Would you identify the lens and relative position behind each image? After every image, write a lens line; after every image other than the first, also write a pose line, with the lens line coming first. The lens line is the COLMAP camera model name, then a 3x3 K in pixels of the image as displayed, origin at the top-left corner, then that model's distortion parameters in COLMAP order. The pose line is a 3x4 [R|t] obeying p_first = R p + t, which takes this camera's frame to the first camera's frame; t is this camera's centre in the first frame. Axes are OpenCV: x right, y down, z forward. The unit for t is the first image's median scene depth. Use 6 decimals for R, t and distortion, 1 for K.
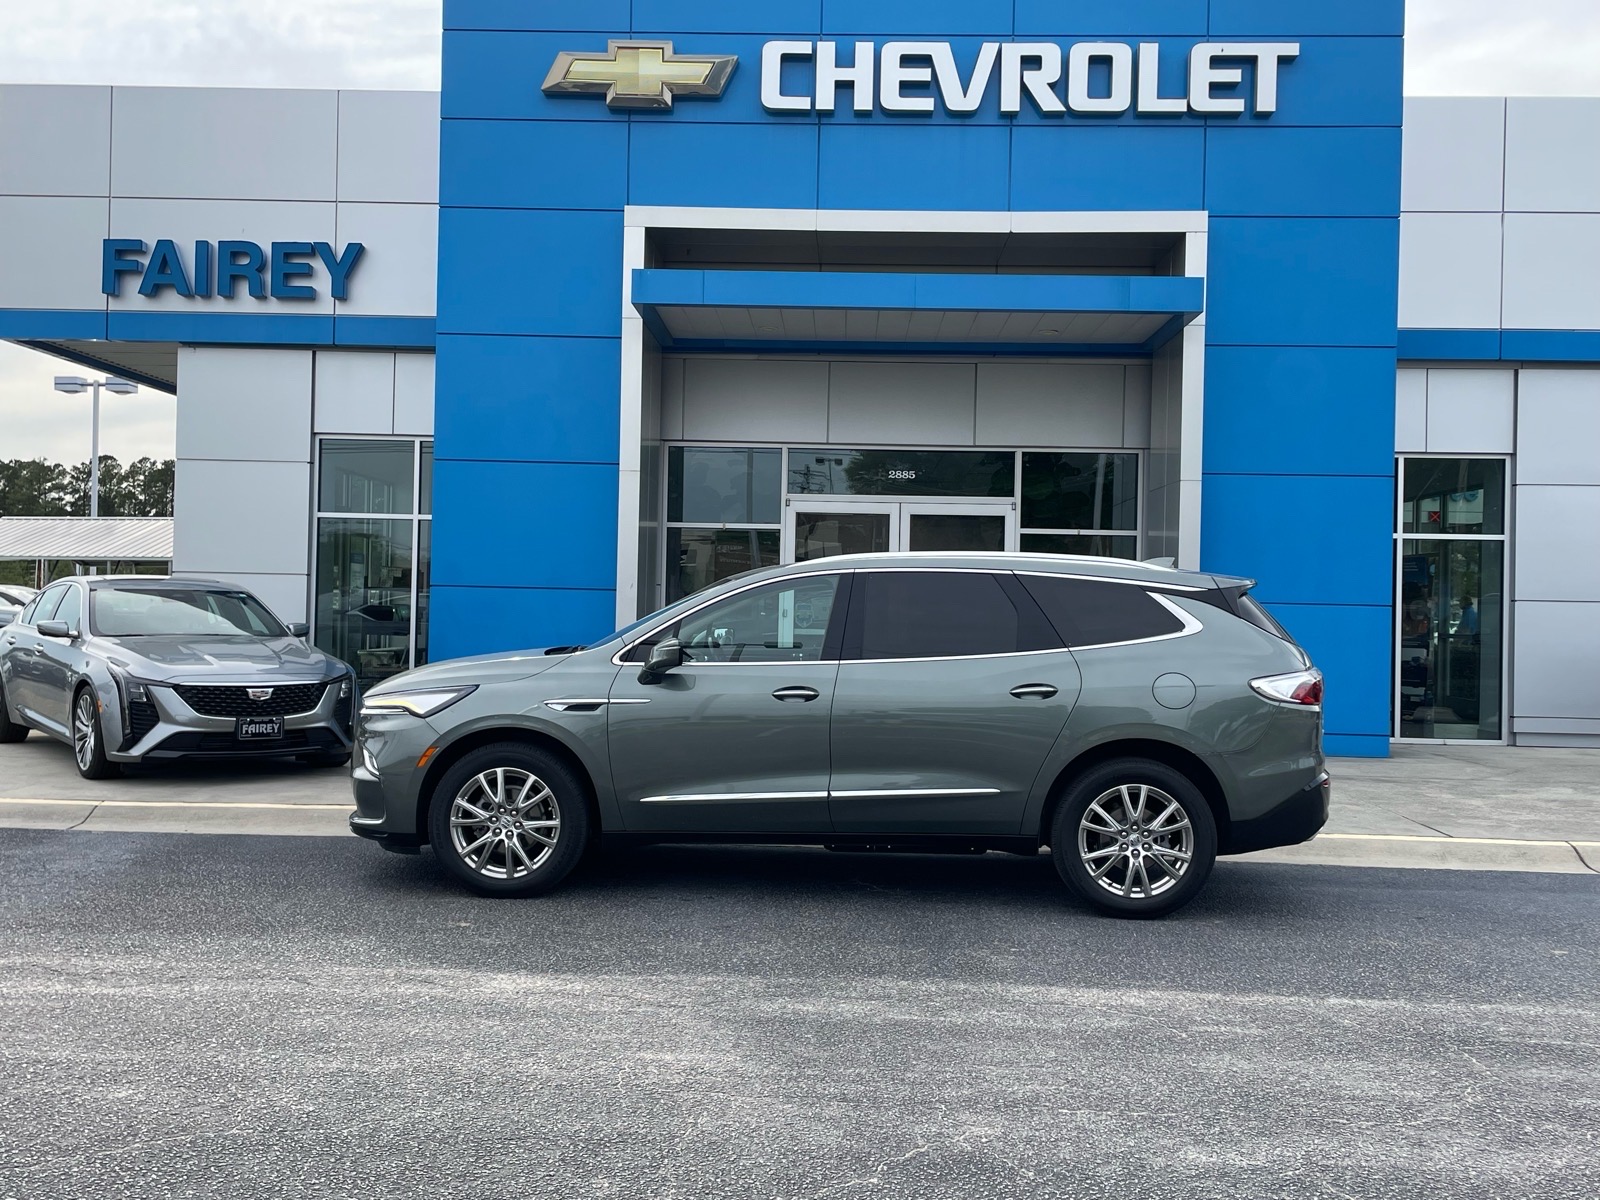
lens RADIAL K [[1581.3, 0, 800.3], [0, 1581.3, 590.5], [0, 0, 1]] dist [0.057762, 0.000000]
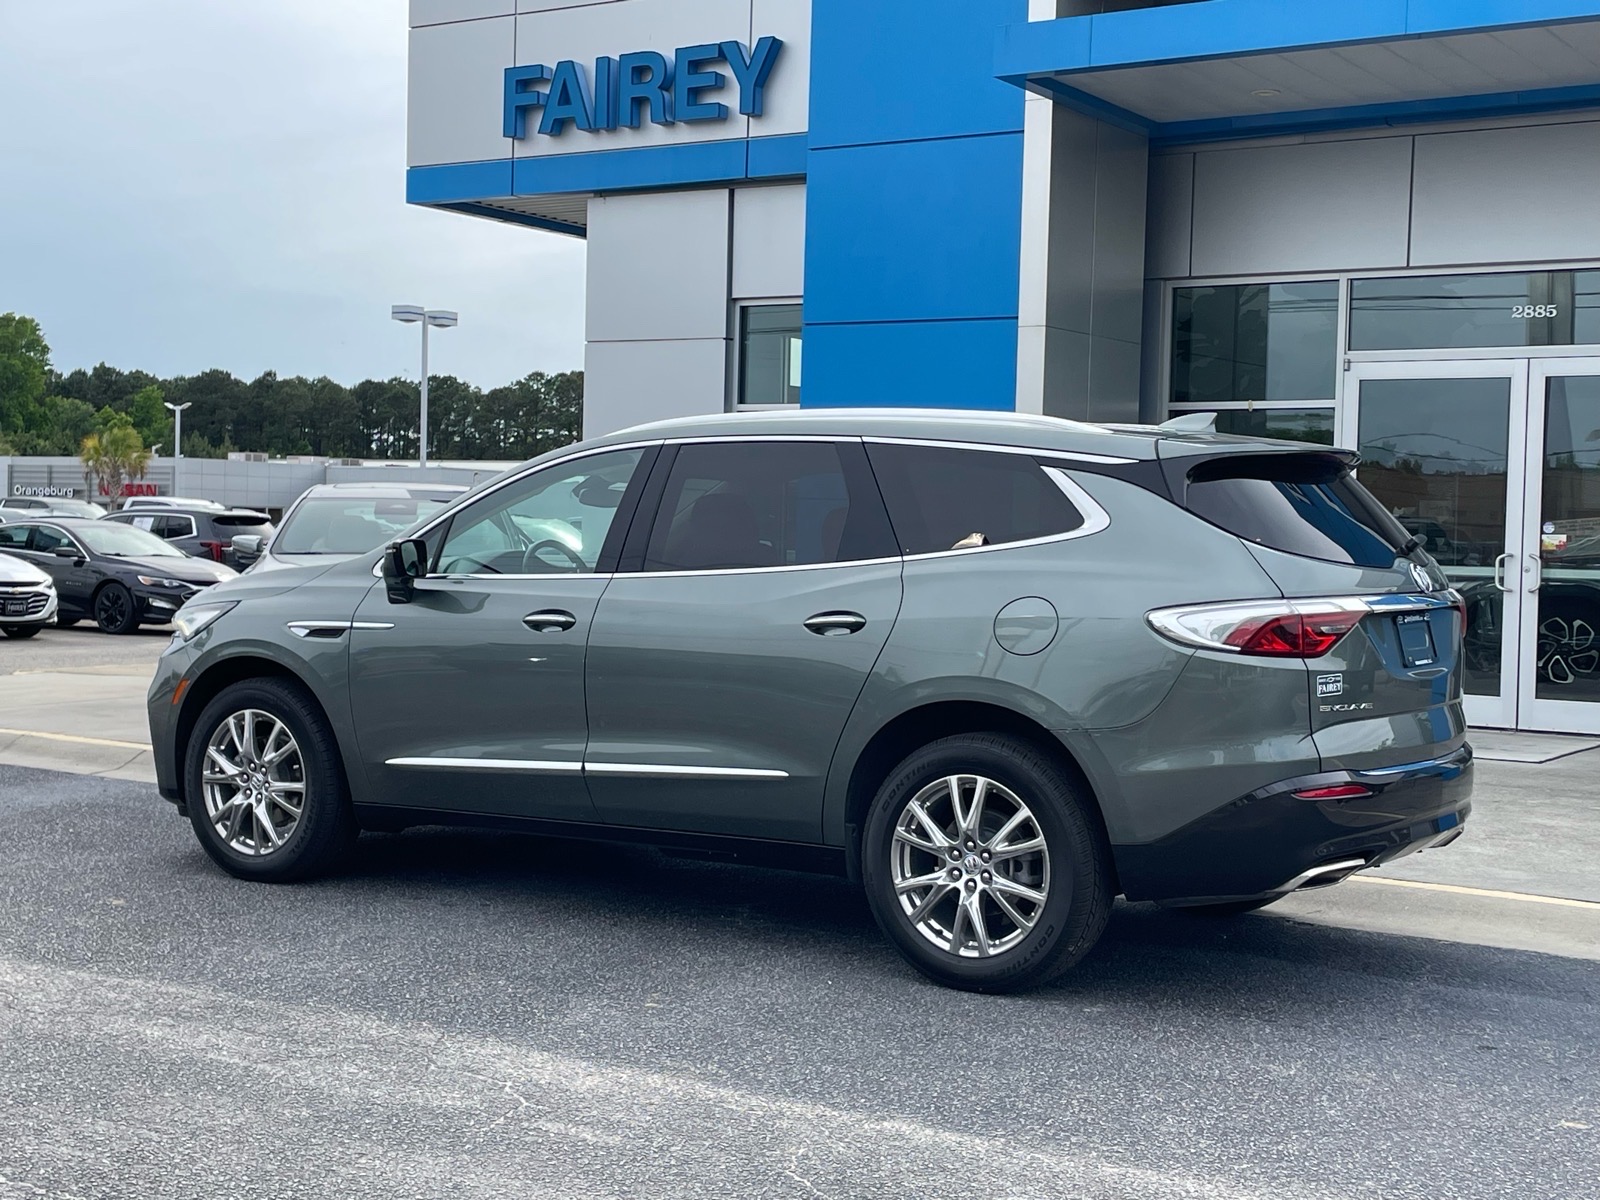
lens RADIAL K [[2262.8, 0, 801.3], [0, 2262.8, 604.6], [0, 0, 1]] dist [0.100973, 0.000000]
pose [[0.854041, 0.016306, -0.519950, 0.602937], [-0.000851, 0.999551, 0.029949, 0.028656], [0.520205, -0.025135, 0.853672, 0.208102]]
